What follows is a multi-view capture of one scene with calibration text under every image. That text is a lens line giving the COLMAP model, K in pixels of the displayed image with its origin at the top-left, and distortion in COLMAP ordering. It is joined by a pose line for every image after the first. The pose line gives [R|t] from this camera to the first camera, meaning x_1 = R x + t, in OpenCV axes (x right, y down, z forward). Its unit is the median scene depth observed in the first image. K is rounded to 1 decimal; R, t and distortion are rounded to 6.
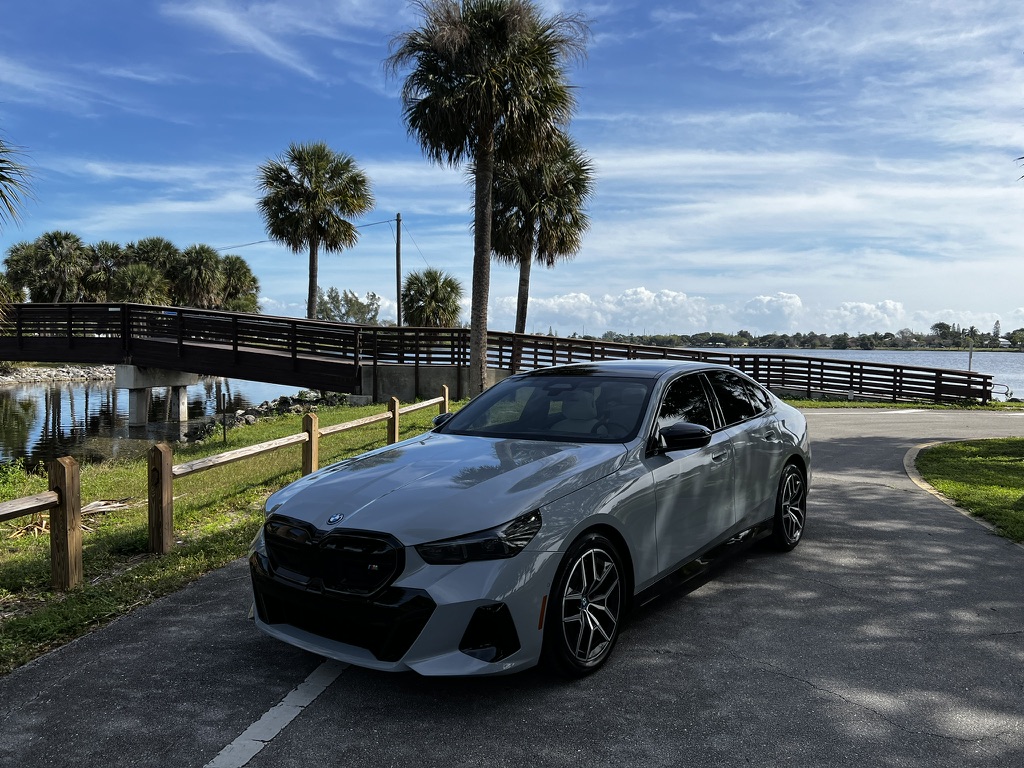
lens RADIAL K [[777.4, 0, 510.6], [0, 777.4, 383.0], [0, 0, 1]] dist [0.045947, -0.032591]
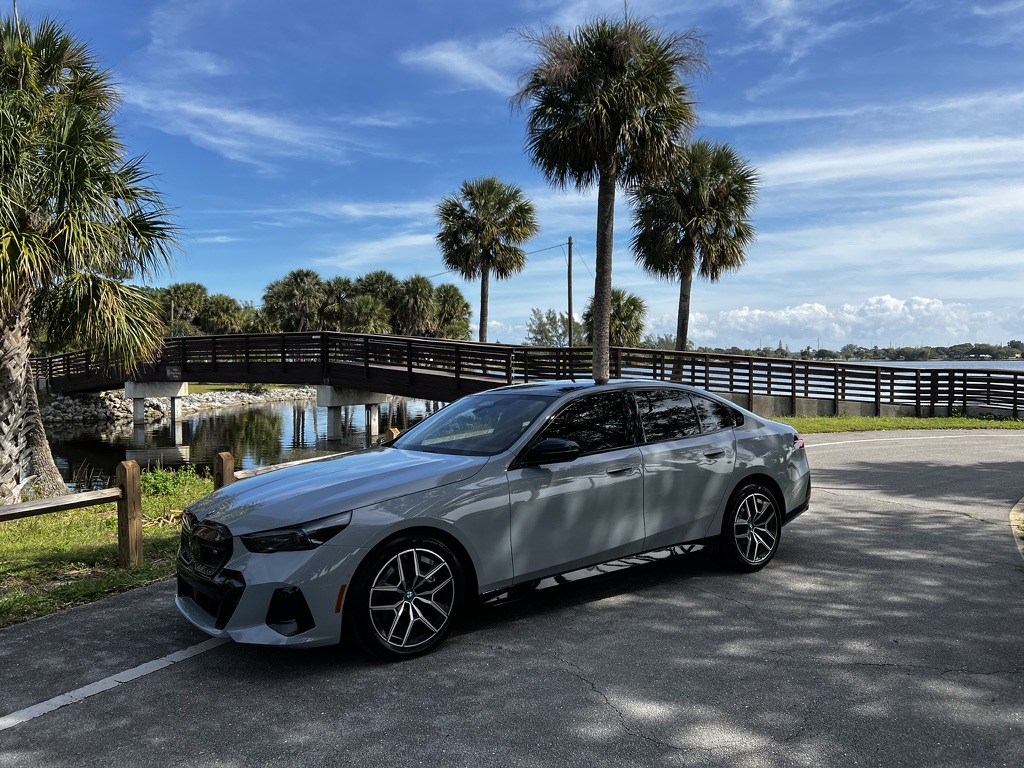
lens RADIAL K [[777.4, 0, 501.6], [0, 777.4, 383.3], [0, 0, 1]] dist [0.045947, -0.032591]
pose [[0.957513, -0.008914, -0.288253, 0.119765], [0.002306, 0.999727, -0.023254, -0.000149], [0.288381, 0.021601, 0.957272, -0.011430]]
